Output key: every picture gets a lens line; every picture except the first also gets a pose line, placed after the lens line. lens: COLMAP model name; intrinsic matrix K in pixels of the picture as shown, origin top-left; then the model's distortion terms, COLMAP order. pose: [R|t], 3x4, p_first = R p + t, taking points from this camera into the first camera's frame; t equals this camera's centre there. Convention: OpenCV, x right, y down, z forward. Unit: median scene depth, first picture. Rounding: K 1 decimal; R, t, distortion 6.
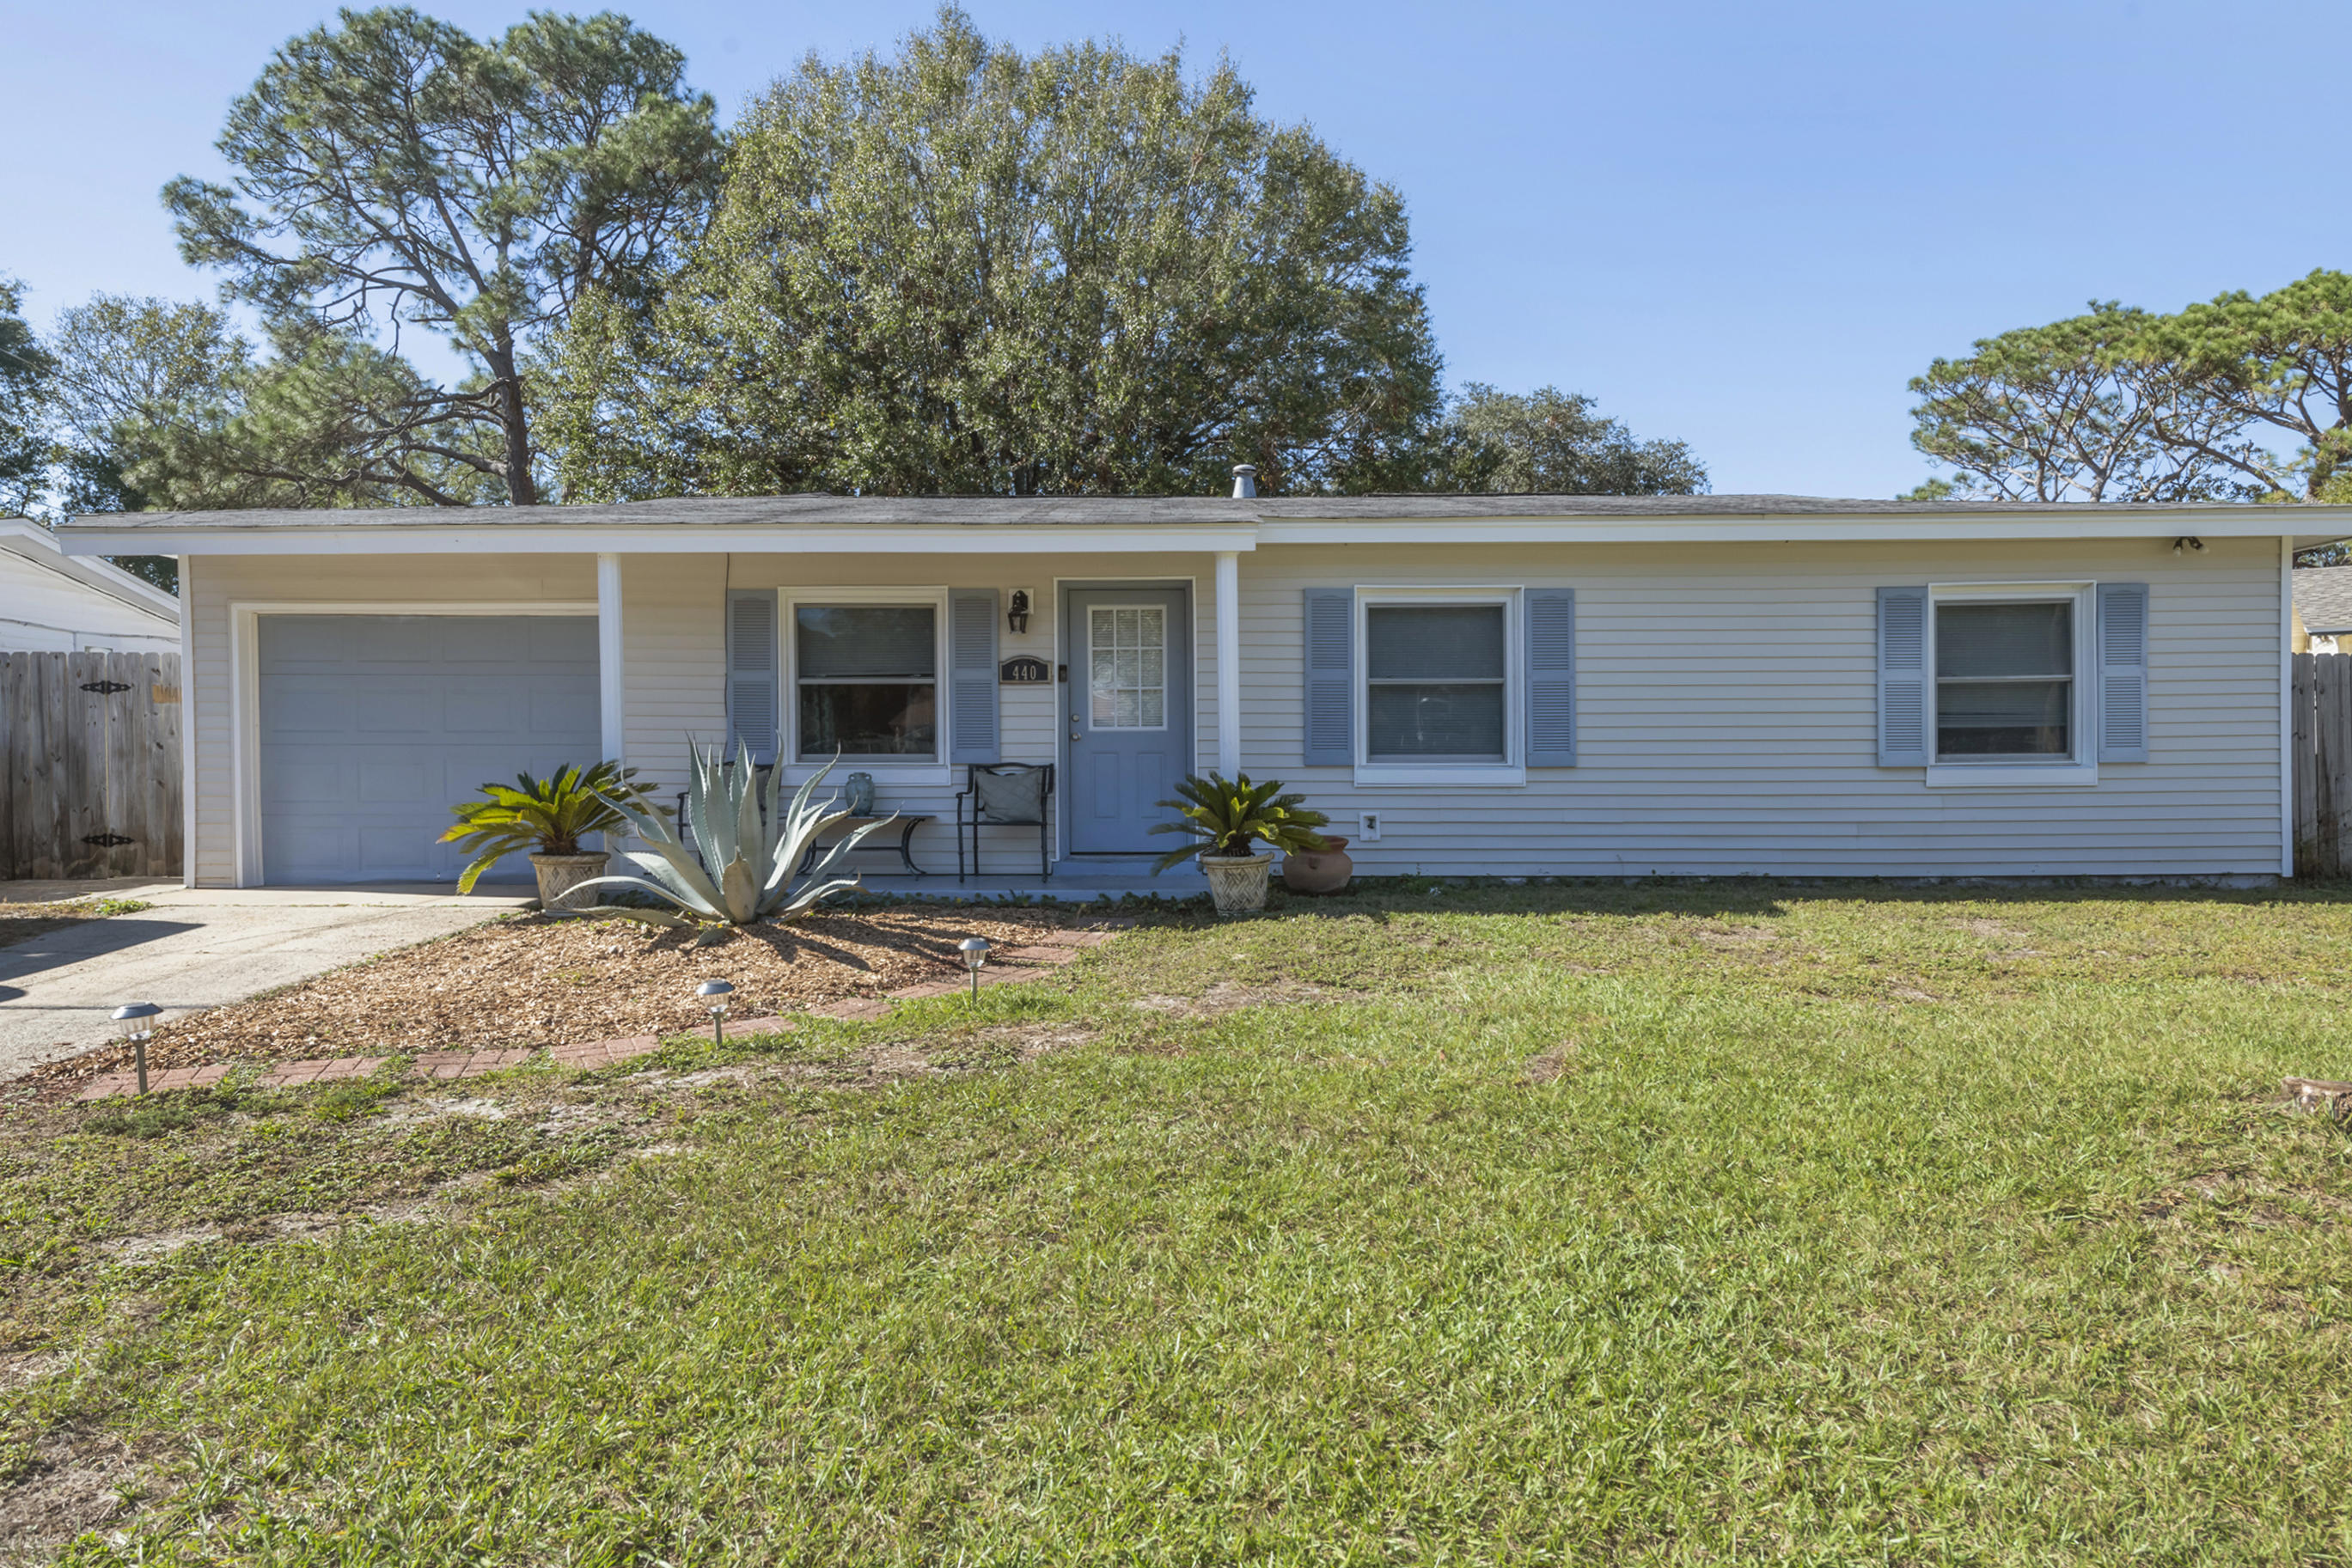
lens RADIAL K [[1514.0, 0, 1060.1], [0, 1514.0, 729.9], [0, 0, 1]] dist [0.033574, -0.029298]
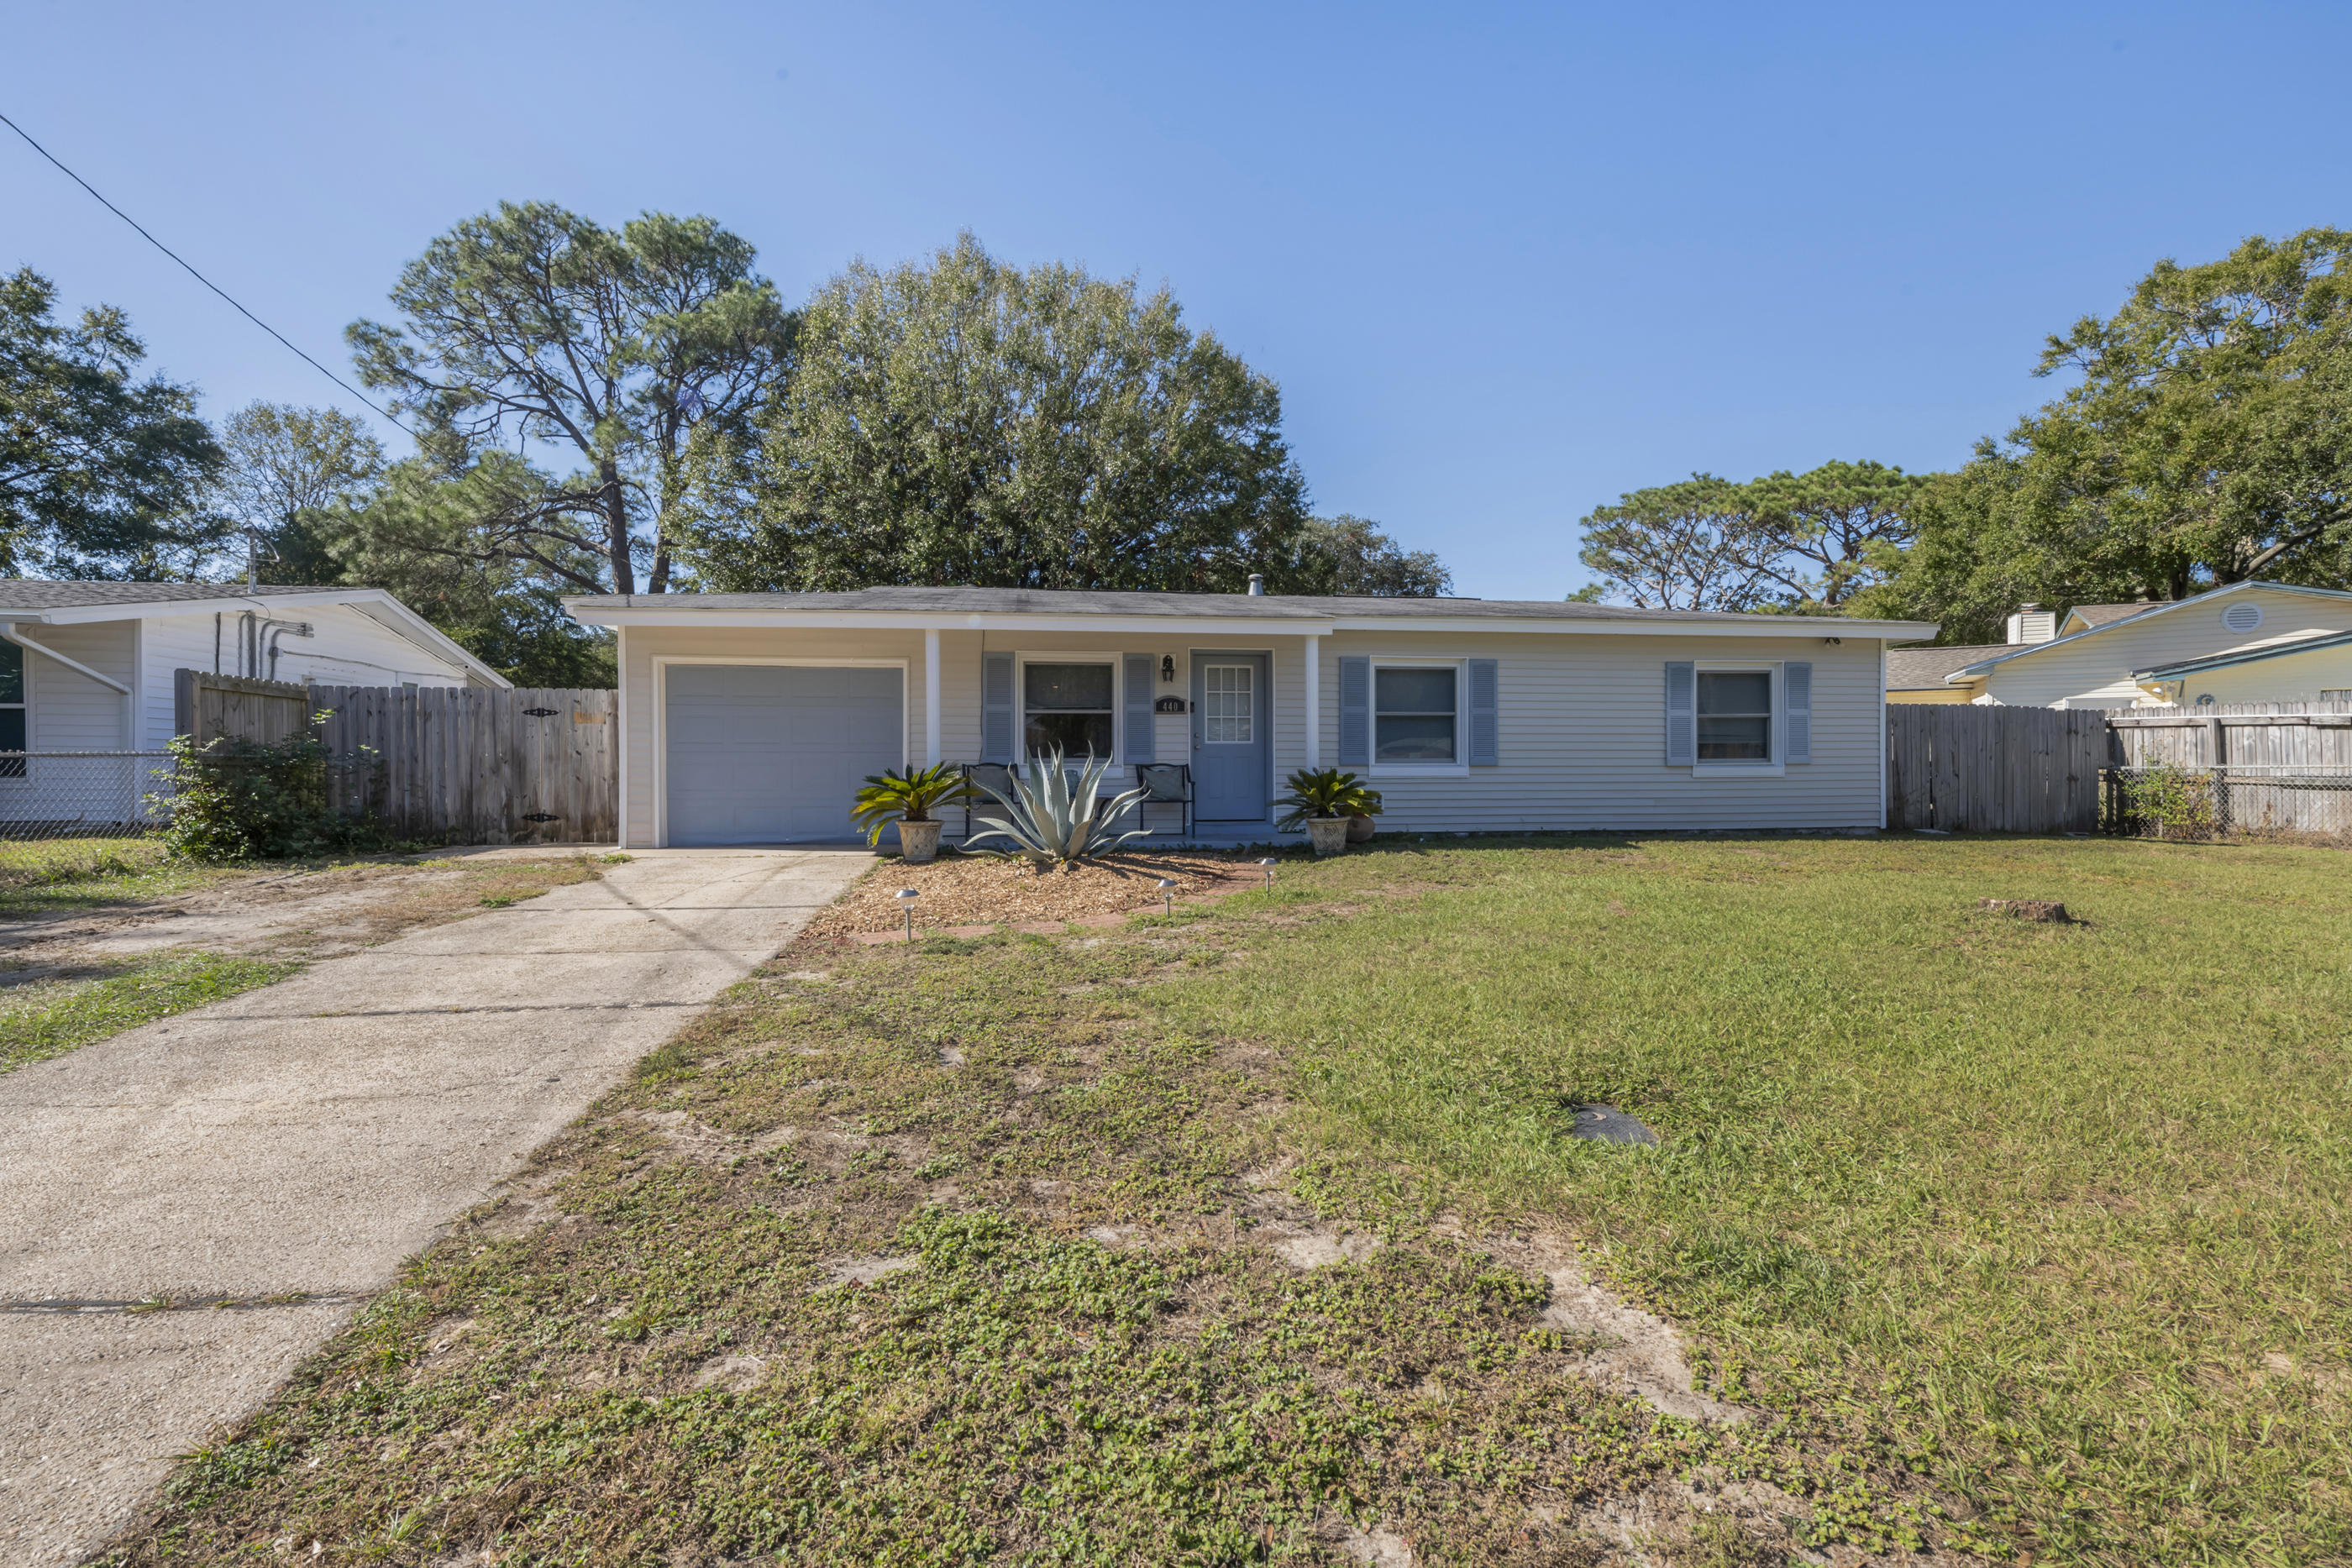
lens RADIAL K [[1153.3, 0, 1098.7], [0, 1153.3, 745.1], [0, 0, 1]] dist [0.019778, -0.011042]
pose [[0.987857, 0.002589, 0.155341, -0.116947], [-0.001900, 0.999988, -0.004584, 0.003208], [-0.155351, 0.004234, 0.987850, -0.075194]]
